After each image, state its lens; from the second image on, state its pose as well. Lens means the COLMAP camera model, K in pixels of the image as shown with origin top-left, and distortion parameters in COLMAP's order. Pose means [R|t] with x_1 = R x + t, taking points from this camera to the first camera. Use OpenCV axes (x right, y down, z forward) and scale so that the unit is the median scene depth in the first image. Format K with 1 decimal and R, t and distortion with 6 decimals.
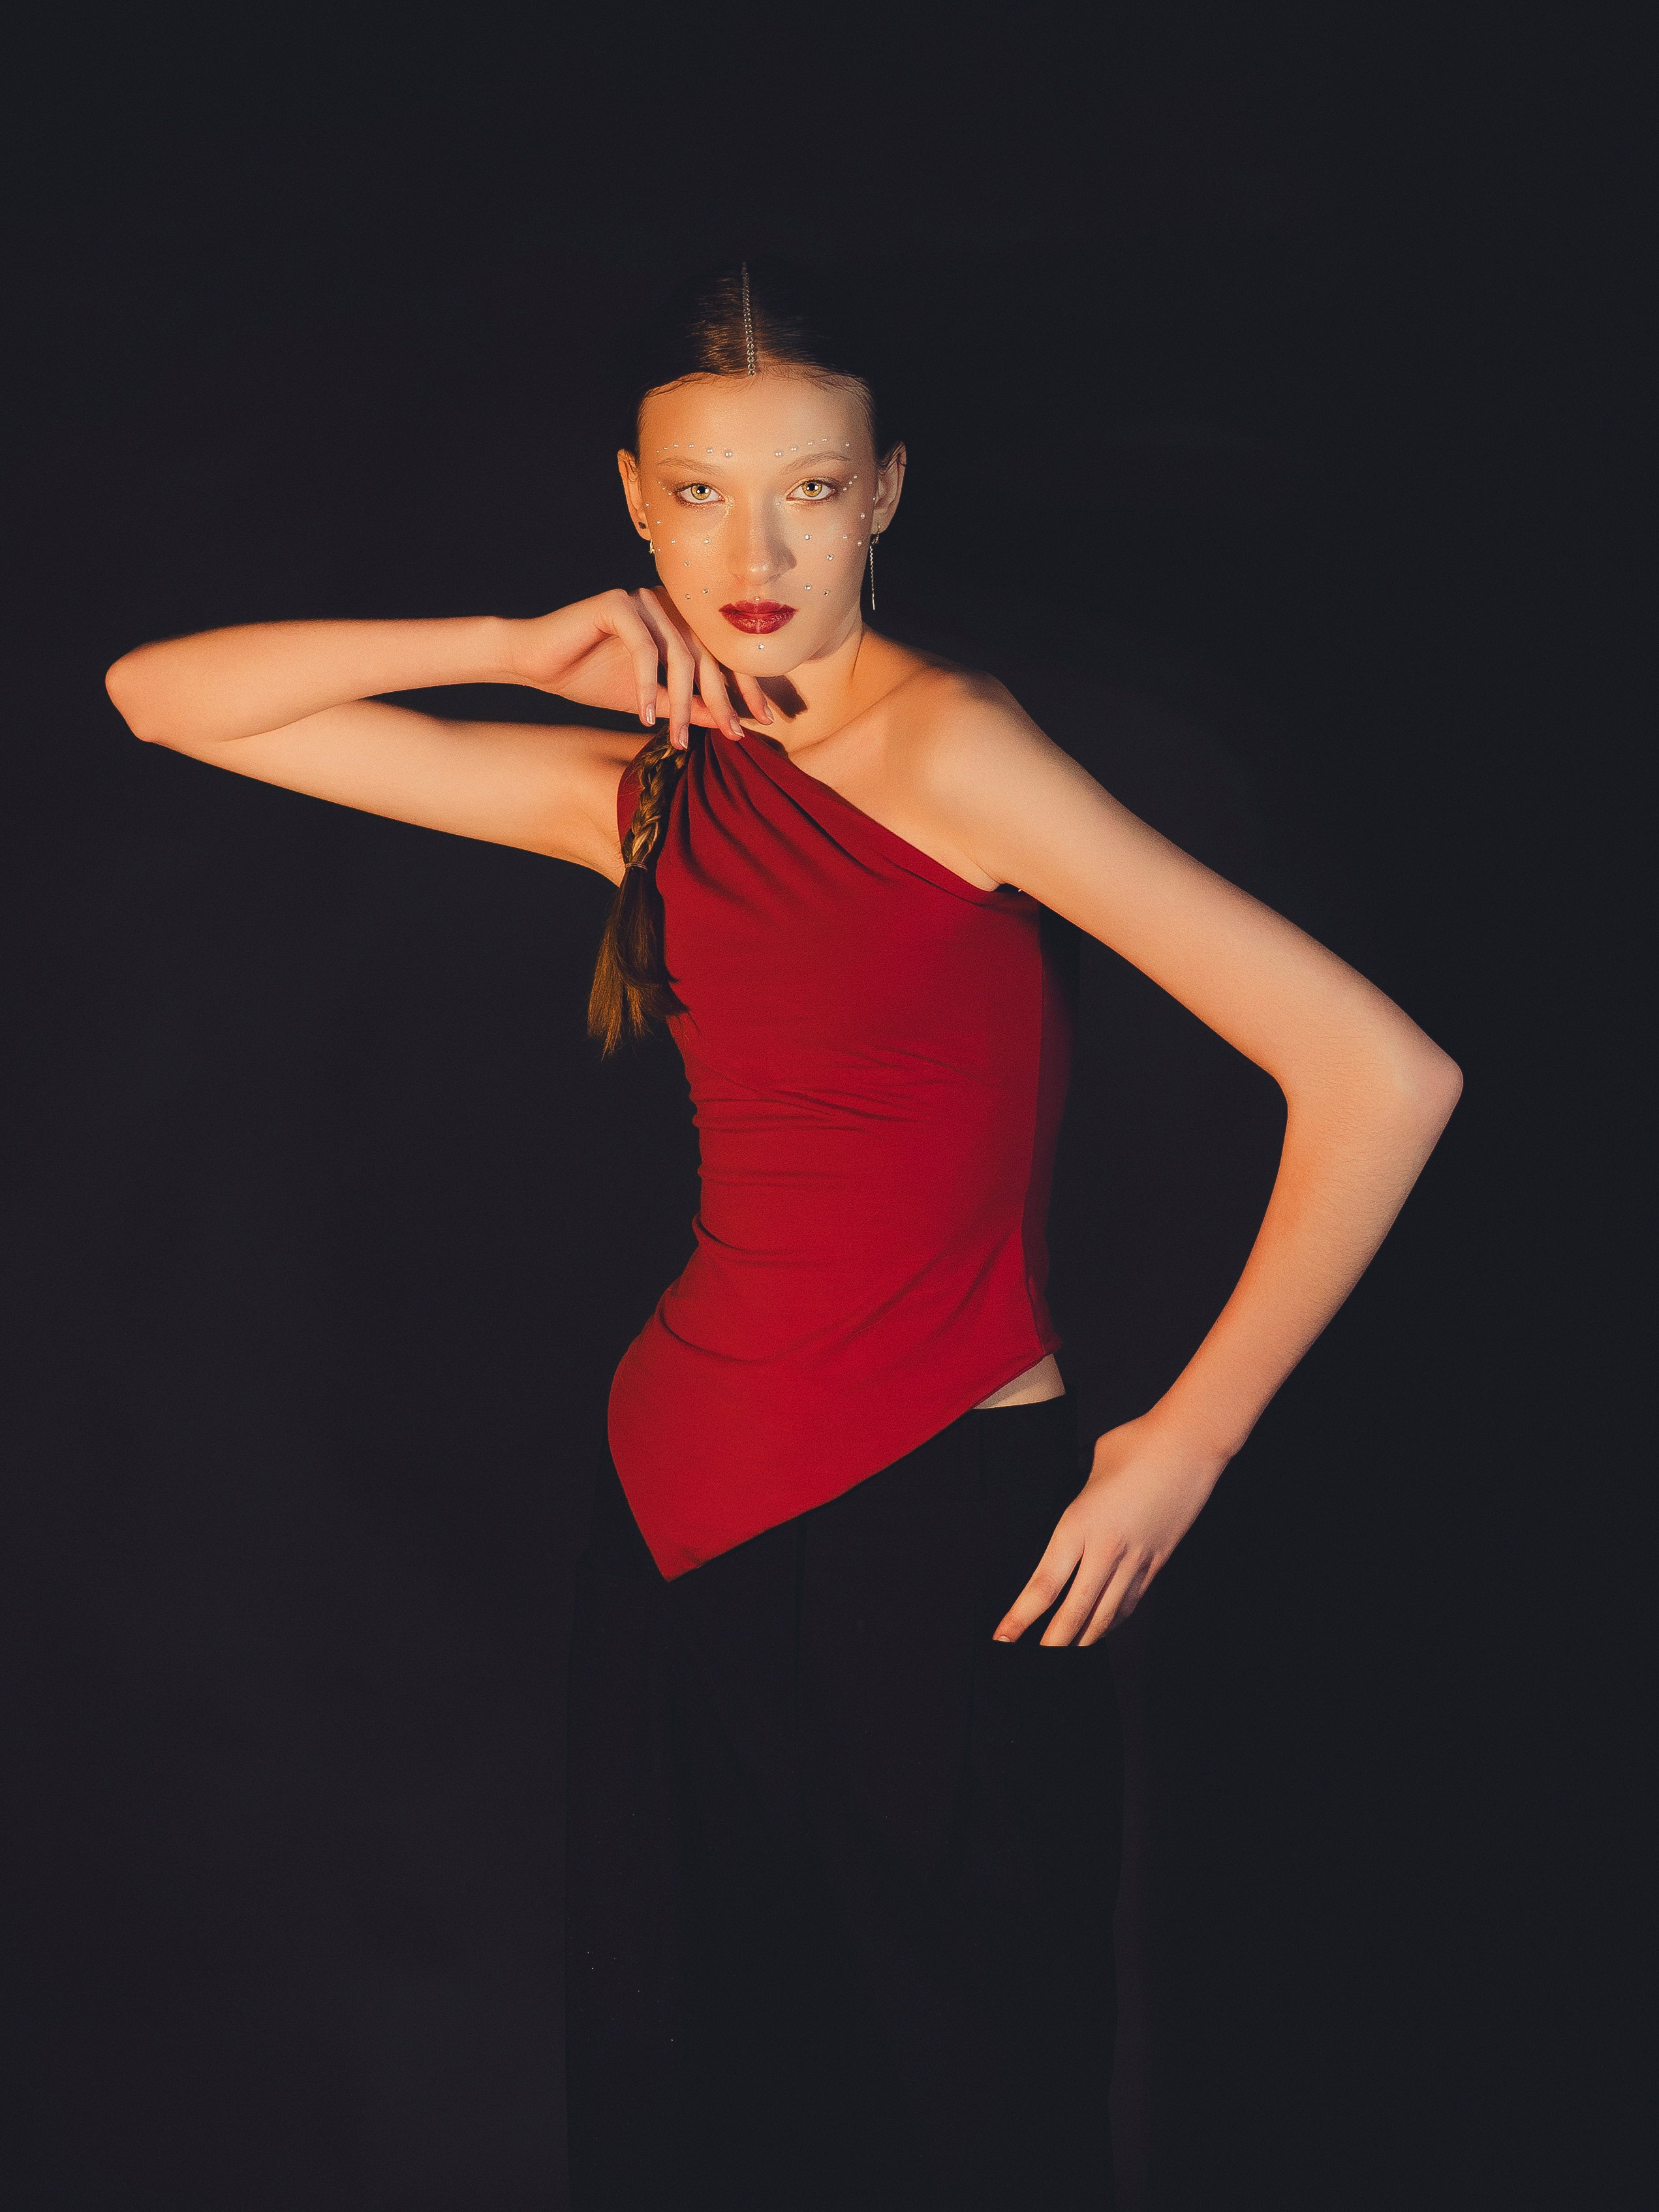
lens RADIAL K [[3671.8, 0, 837.4], [0, 3671.8, 1033.8], [0, 0, 1]] dist [0.120008, 0.100909]
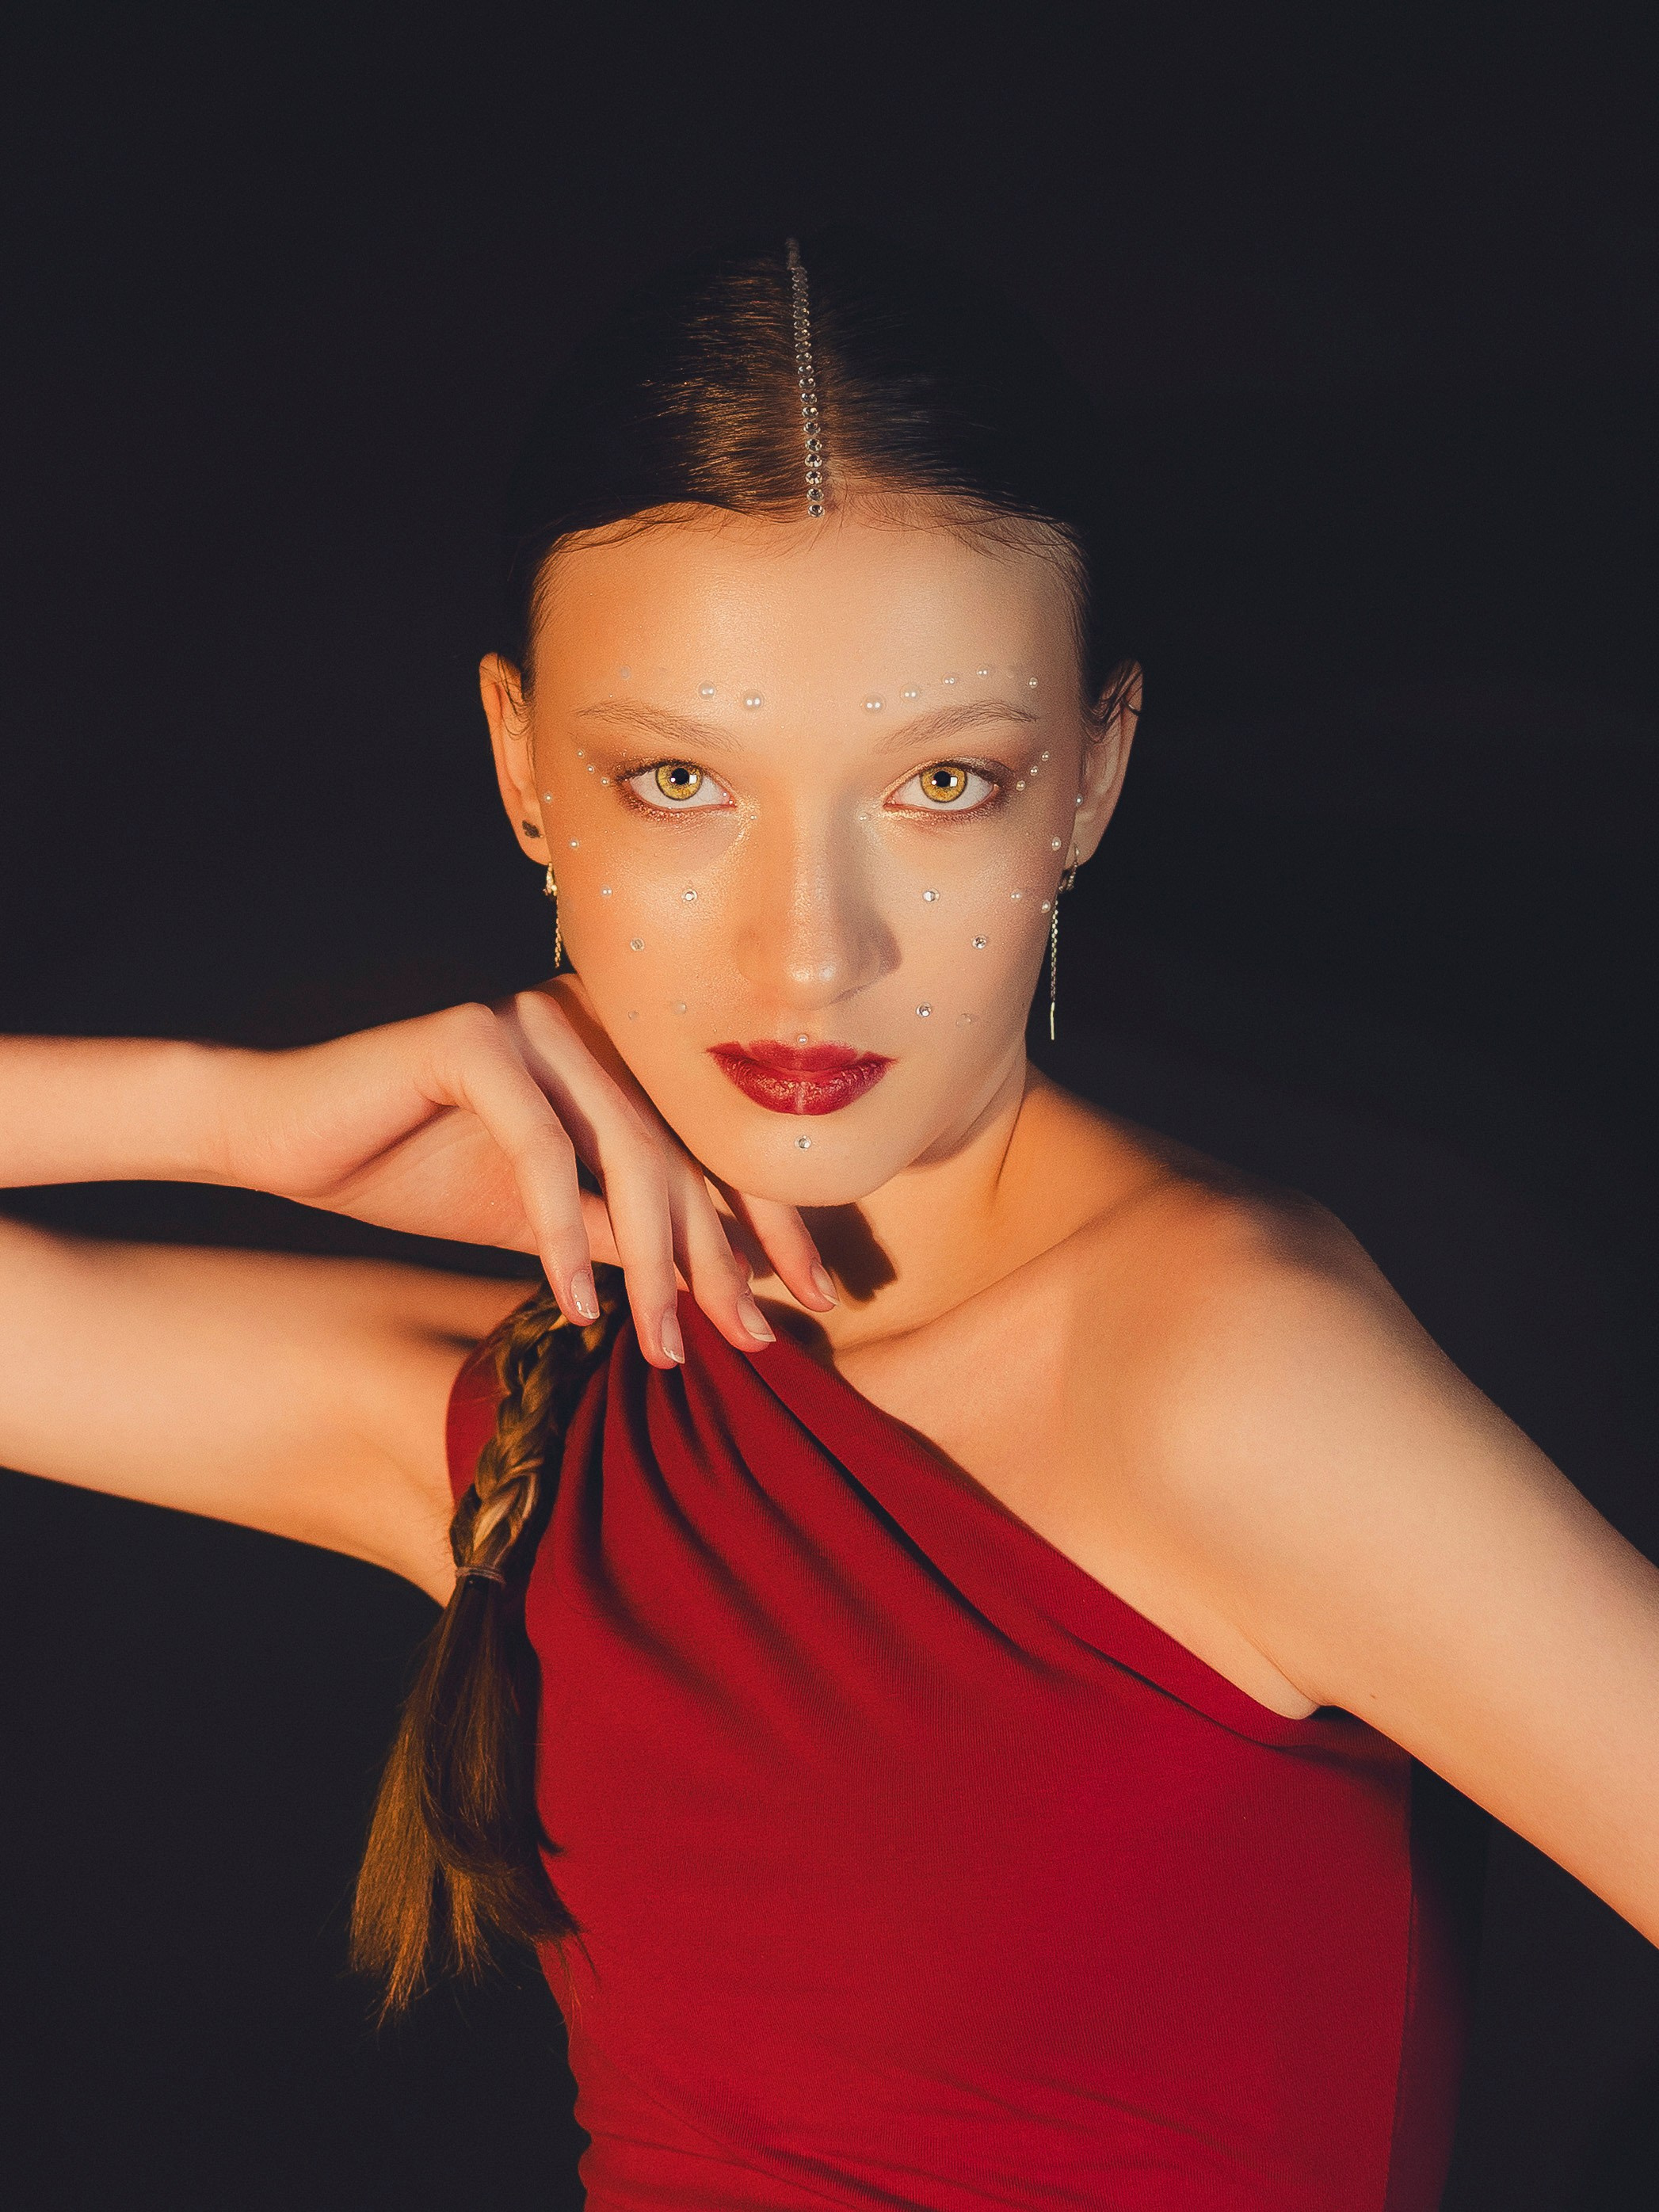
lens RADIAL K [[3974.2, 0, 829.7], [0, 3974.2, 833.9], [0, 0, 1]] dist [0.436574, 0.027498]
pose [[0.998765, 0.033647, 0.036558, -0.035353], [-0.031673, 0.998076, -0.053293, -0.114661], [-0.038280, 0.052070, 0.997909, 0.534067]]
